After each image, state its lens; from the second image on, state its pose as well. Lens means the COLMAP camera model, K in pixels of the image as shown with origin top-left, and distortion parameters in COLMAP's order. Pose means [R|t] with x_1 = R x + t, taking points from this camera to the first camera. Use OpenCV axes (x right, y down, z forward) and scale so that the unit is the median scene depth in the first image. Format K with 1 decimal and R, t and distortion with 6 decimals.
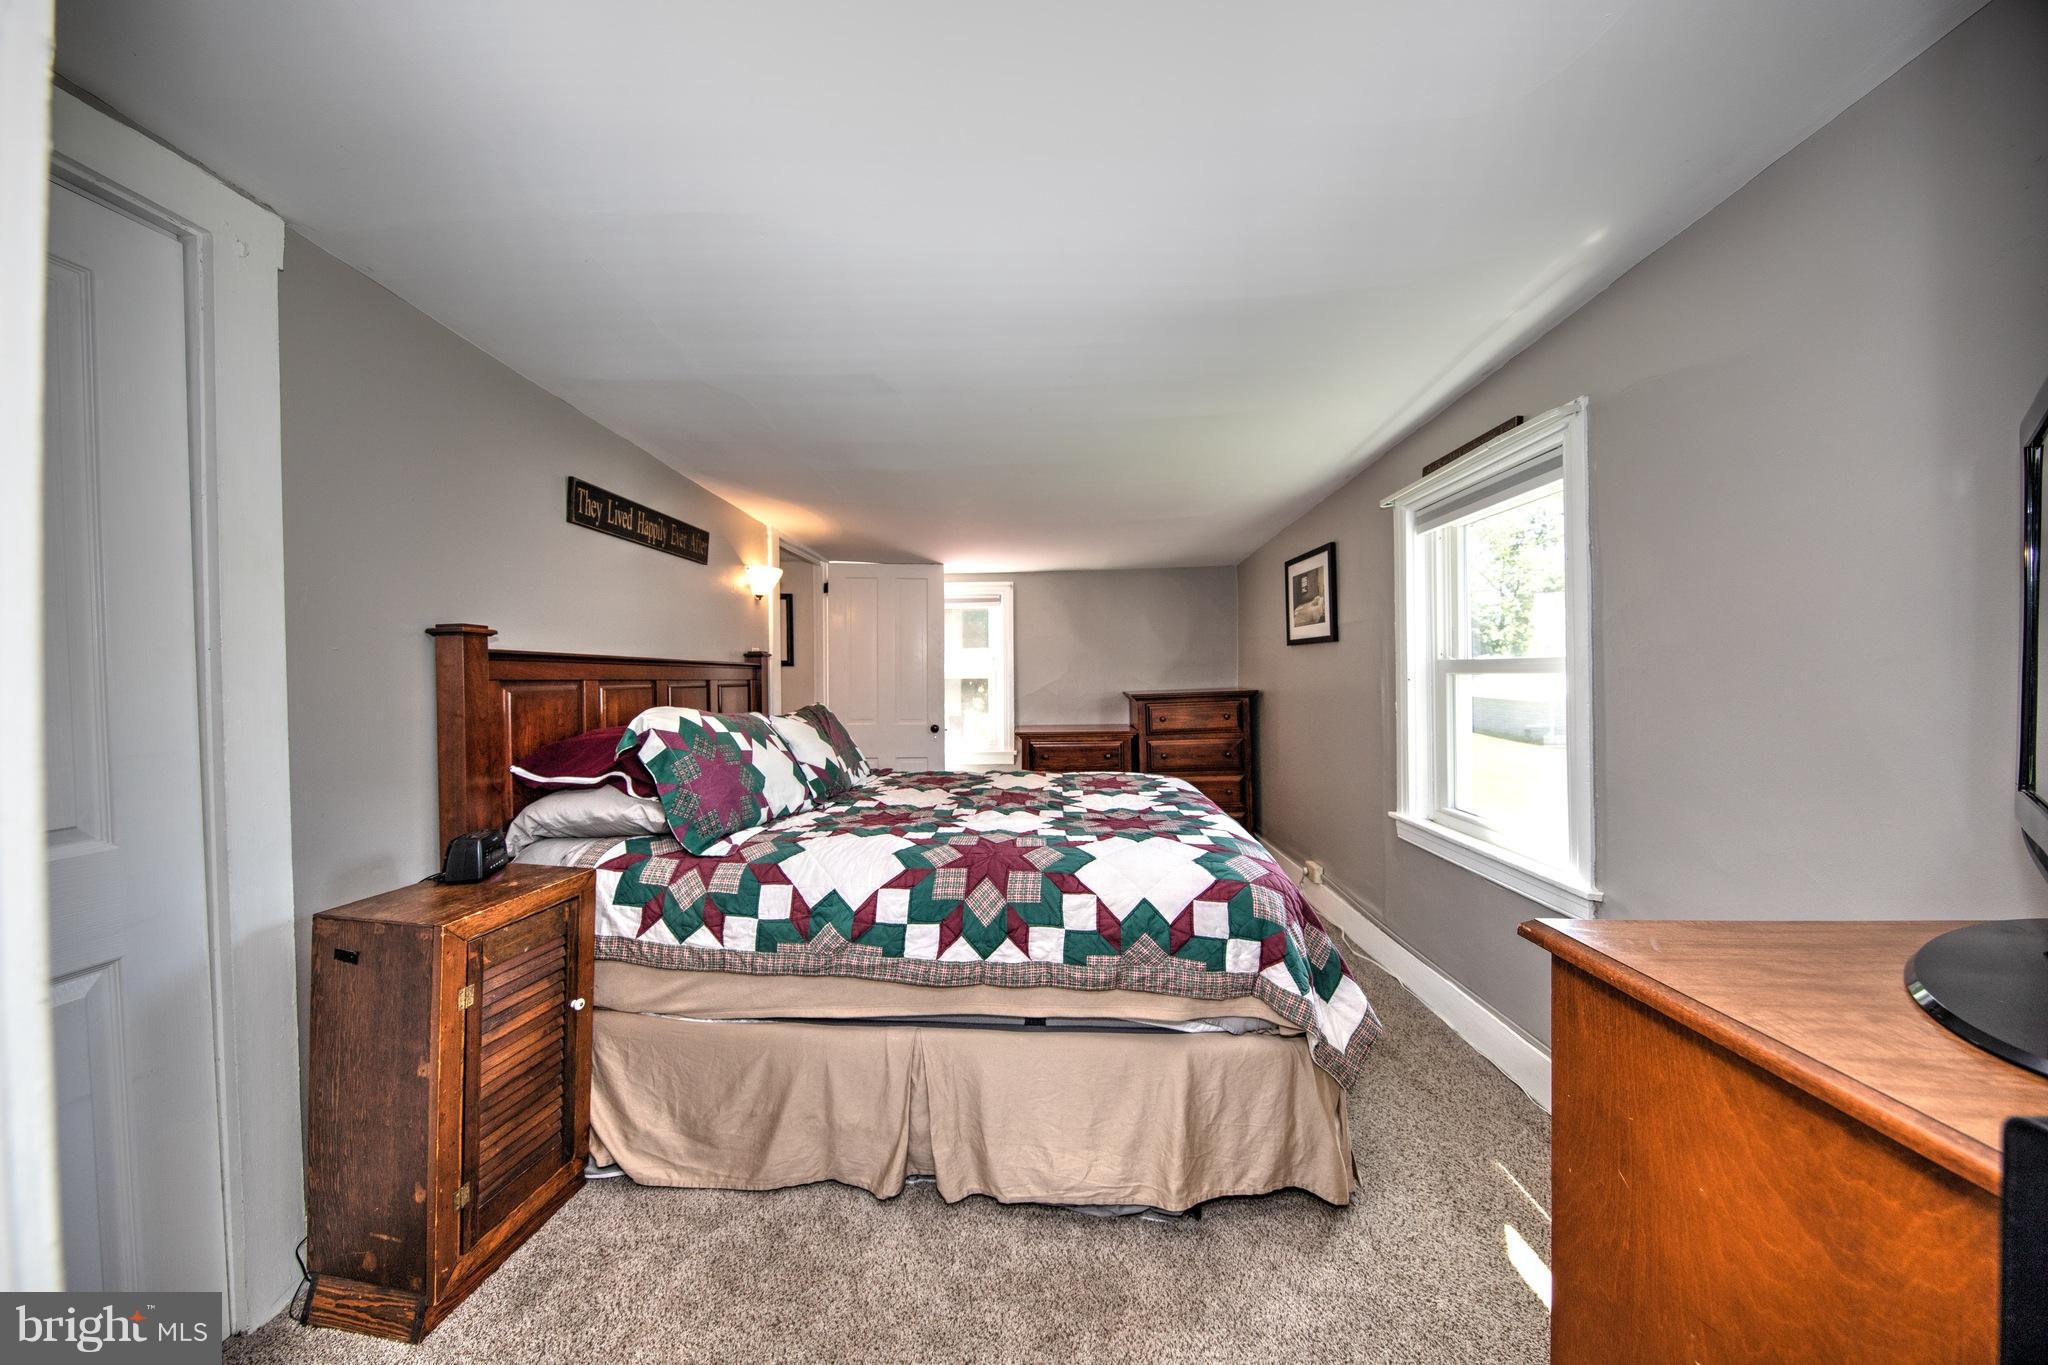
lens RADIAL K [[795.8, 0, 1013.1], [0, 795.8, 675.6], [0, 0, 1]] dist [-0.000985, -0.000406]
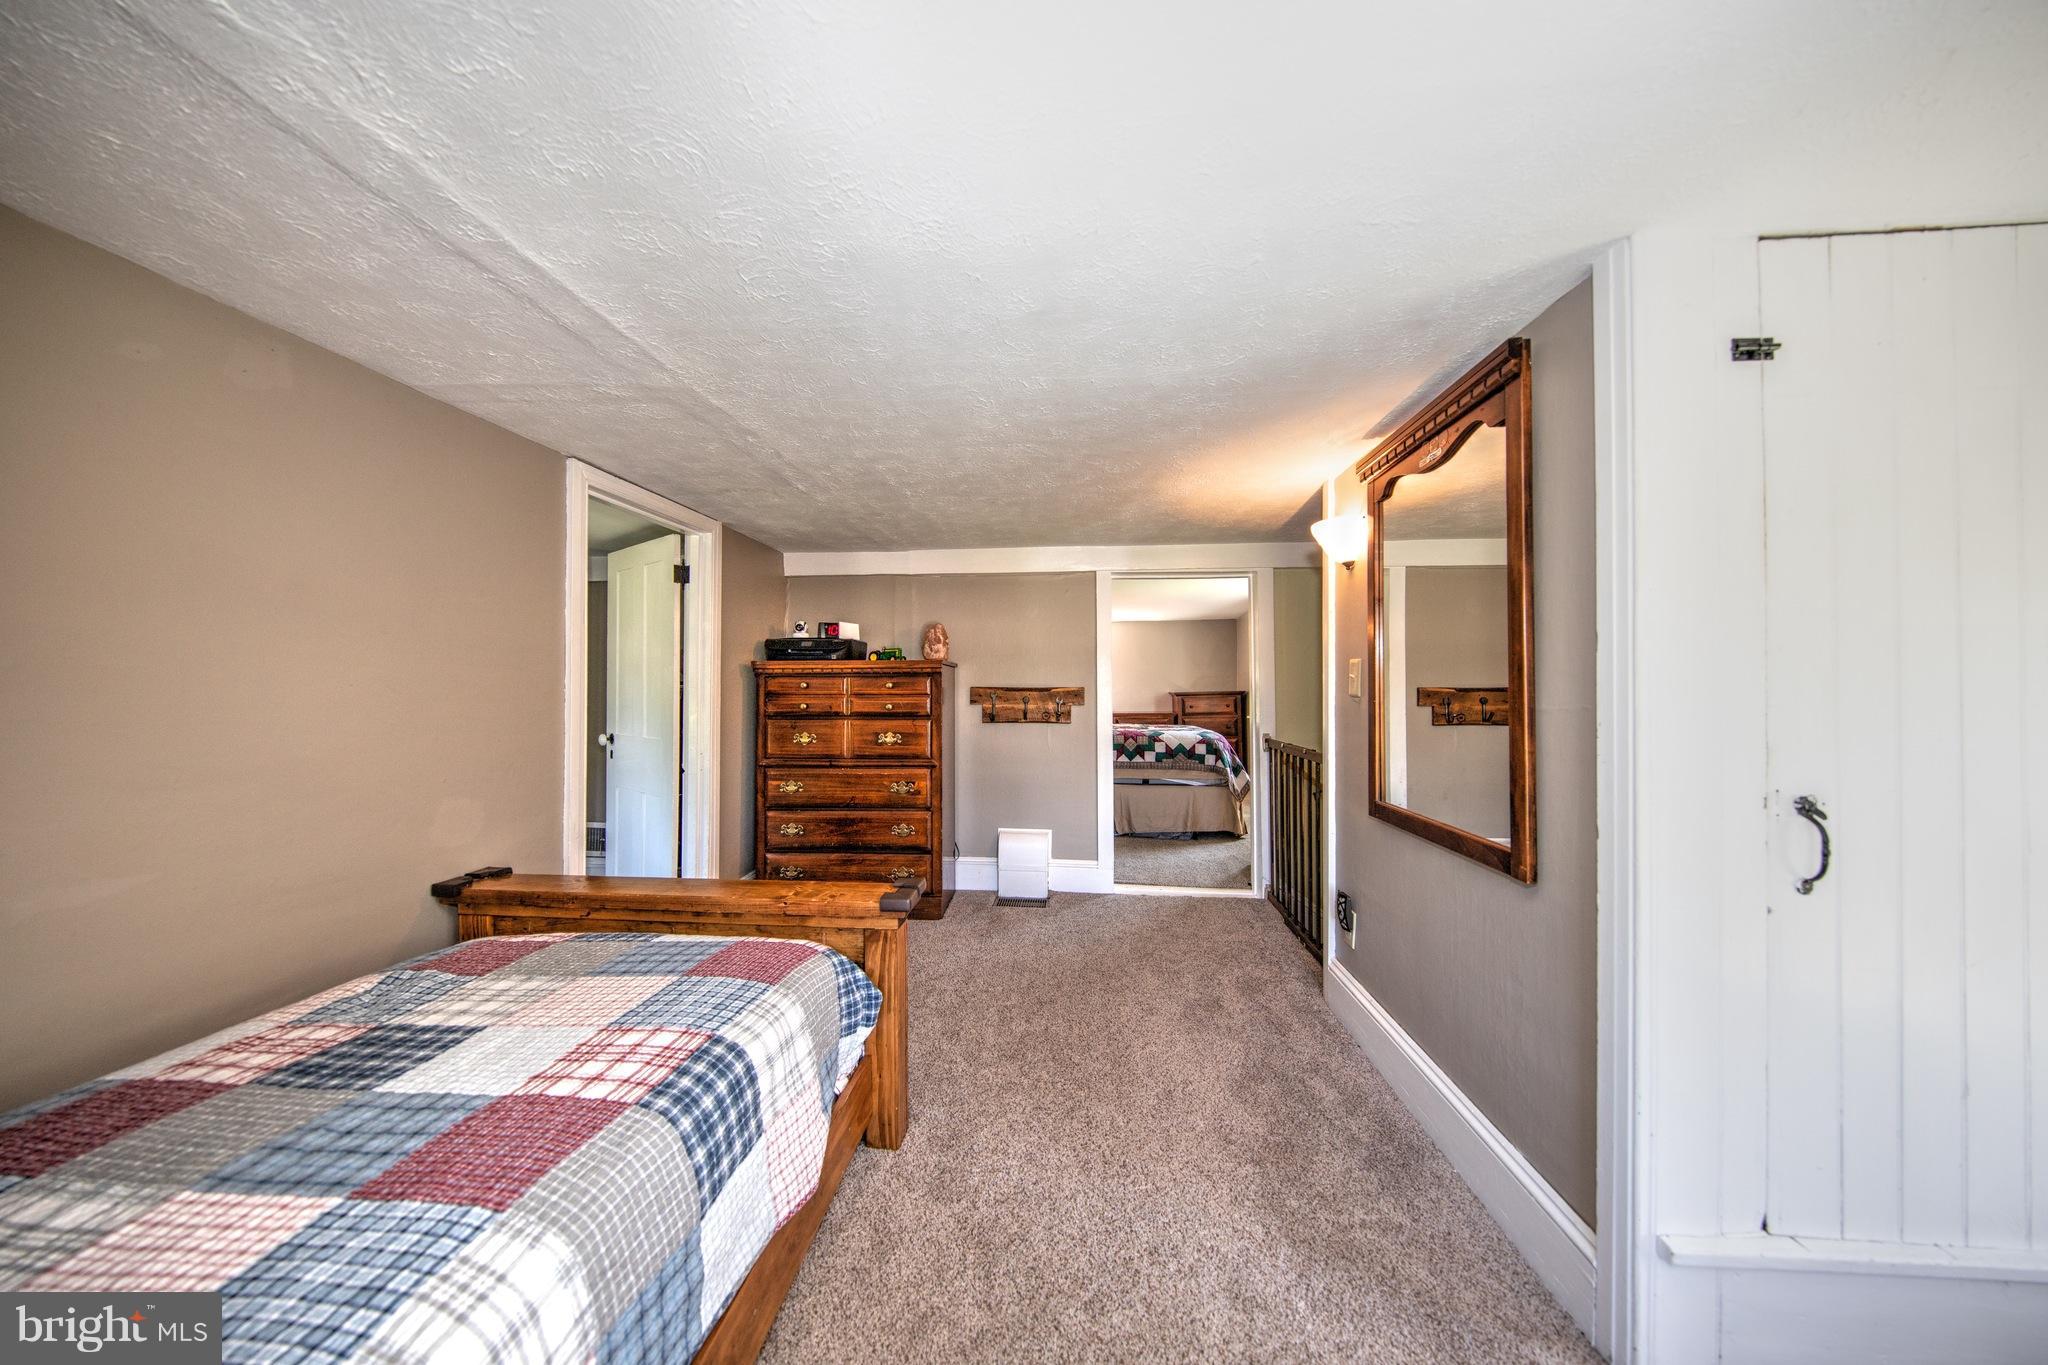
lens RADIAL K [[795.8, 0, 1013.1], [0, 795.8, 675.6], [0, 0, 1]] dist [-0.000985, -0.000406]
pose [[0.998838, 0.009549, -0.047233, -0.366164], [-0.010686, 0.999658, -0.023881, 0.090369], [0.046989, 0.024358, 0.998598, -2.285919]]
